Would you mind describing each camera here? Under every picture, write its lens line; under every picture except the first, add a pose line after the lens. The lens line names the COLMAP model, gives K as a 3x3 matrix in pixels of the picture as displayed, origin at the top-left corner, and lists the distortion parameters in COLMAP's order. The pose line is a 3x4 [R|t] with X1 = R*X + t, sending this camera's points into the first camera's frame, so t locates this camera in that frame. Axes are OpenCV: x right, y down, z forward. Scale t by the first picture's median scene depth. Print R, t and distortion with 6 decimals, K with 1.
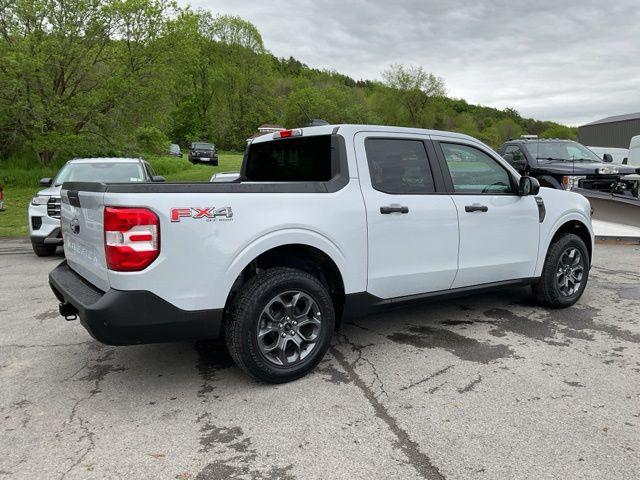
lens RADIAL K [[526.8, 0, 318.6], [0, 526.8, 237.3], [0, 0, 1]] dist [0.081621, -0.166110]
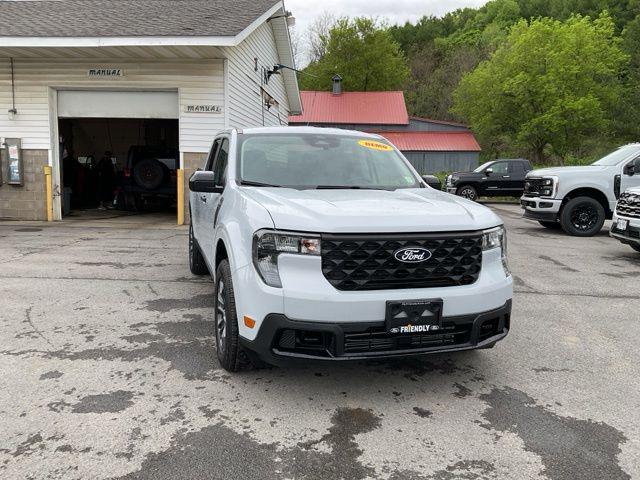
lens RADIAL K [[526.8, 0, 318.6], [0, 526.8, 237.3], [0, 0, 1]] dist [0.081621, -0.166110]
pose [[-0.302405, 0.135648, -0.943478, 1.433935], [-0.127653, 0.975142, 0.181116, -0.230464], [0.944593, 0.175208, -0.277572, 1.739607]]
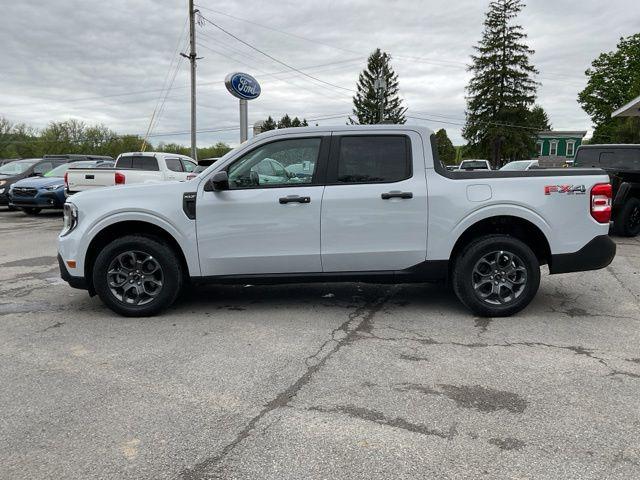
lens RADIAL K [[526.8, 0, 318.6], [0, 526.8, 237.3], [0, 0, 1]] dist [0.081621, -0.166110]
pose [[-0.831791, -0.054758, 0.552382, -0.643562], [0.076971, 0.974131, 0.212472, -0.270531], [-0.549727, 0.219250, -0.806058, 2.472837]]
